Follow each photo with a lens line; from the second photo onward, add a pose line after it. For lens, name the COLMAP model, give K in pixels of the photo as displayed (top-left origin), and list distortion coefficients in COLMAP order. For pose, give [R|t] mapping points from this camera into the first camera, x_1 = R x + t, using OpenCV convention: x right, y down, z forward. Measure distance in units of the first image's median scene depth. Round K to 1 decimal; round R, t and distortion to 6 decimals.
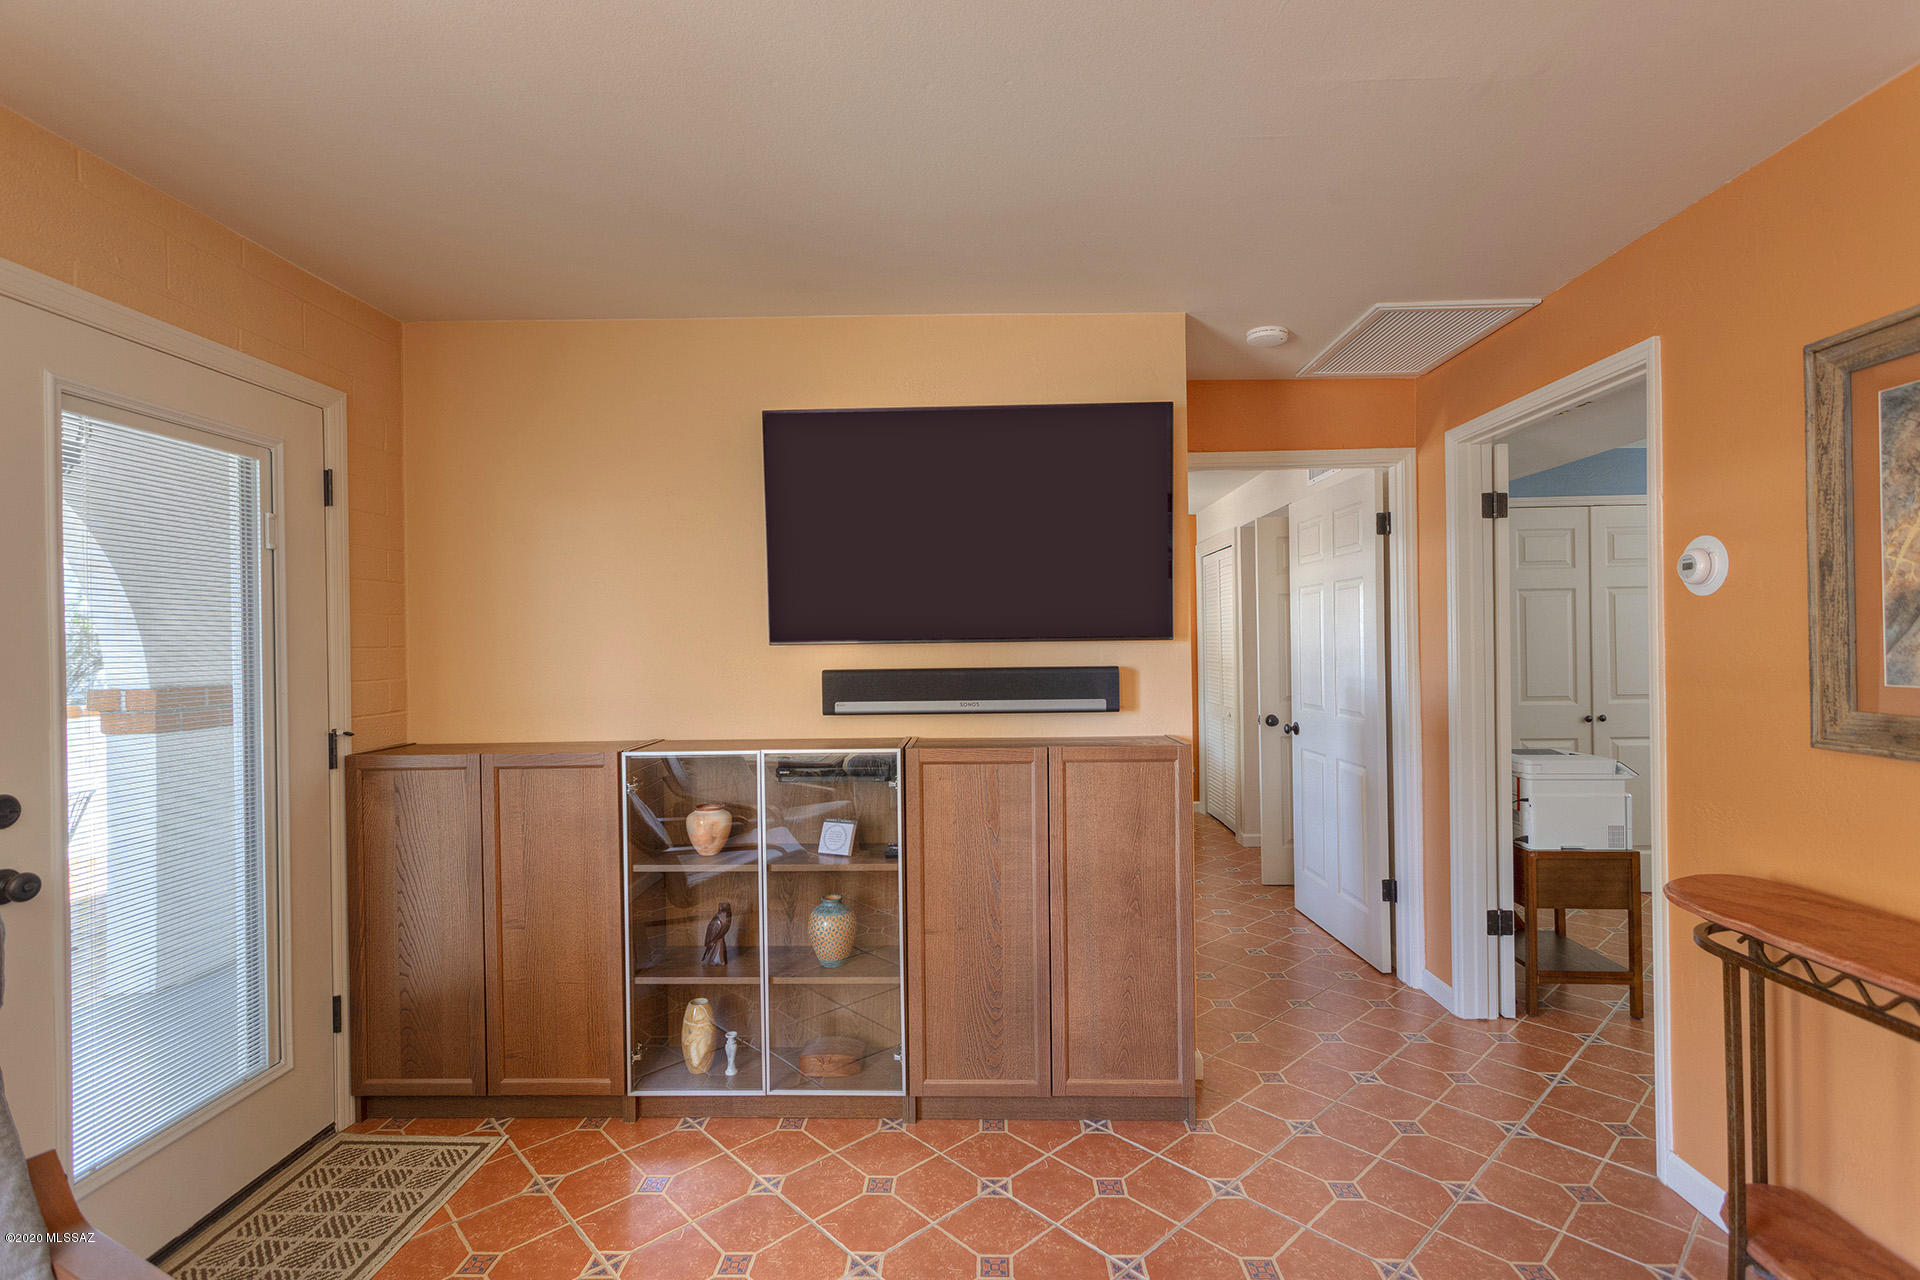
lens RADIAL K [[904.6, 0, 949.4], [0, 904.6, 641.7], [0, 0, 1]] dist [0.003376, 0.001749]
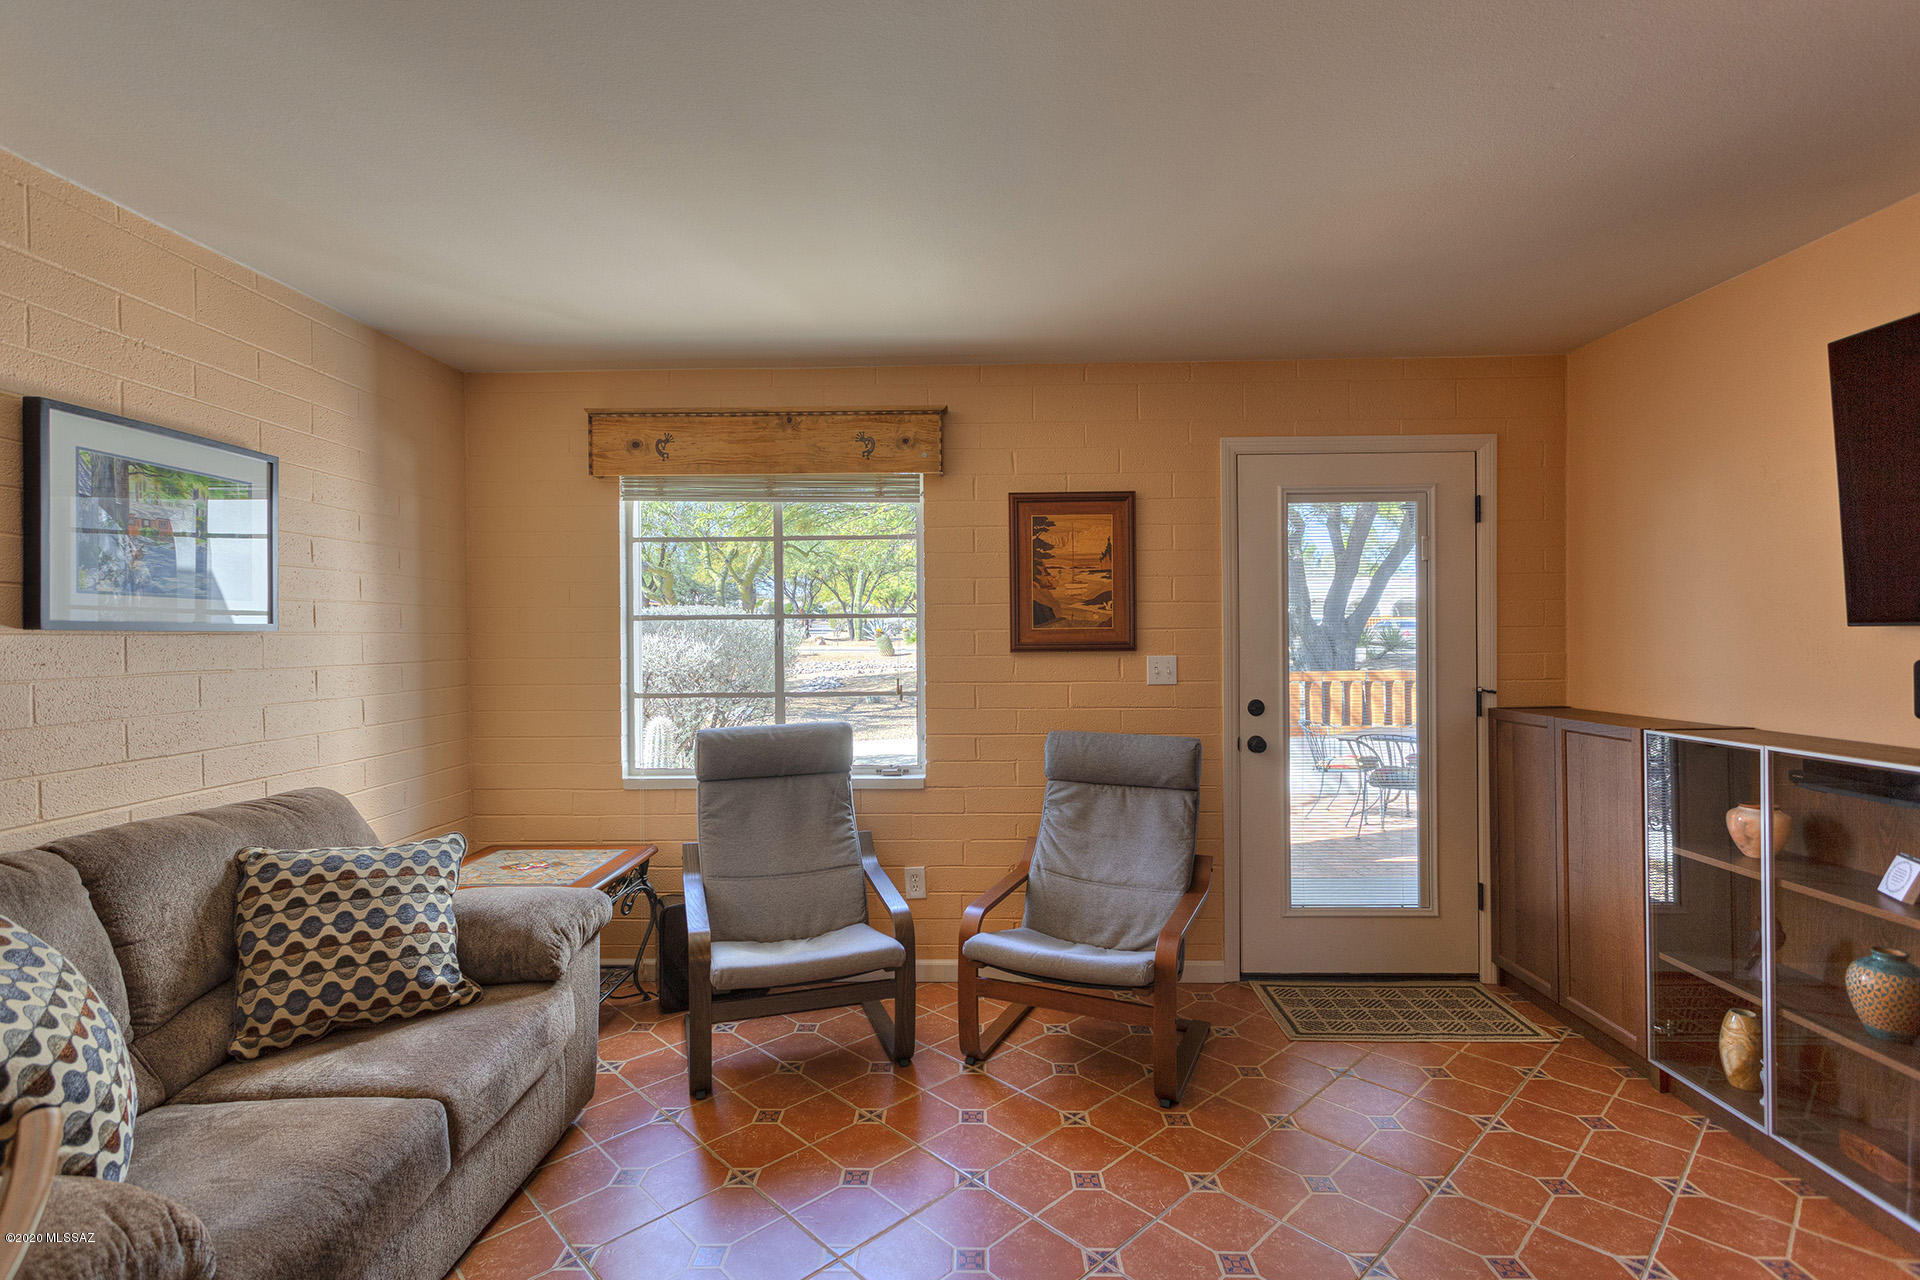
lens RADIAL K [[904.6, 0, 949.4], [0, 904.6, 641.7], [0, 0, 1]] dist [0.003376, 0.001749]
pose [[0.001573, 0.020975, -0.999779, 0.668830], [0.013512, 0.999688, 0.020994, -0.010806], [0.999907, -0.013542, 0.001289, 0.204378]]
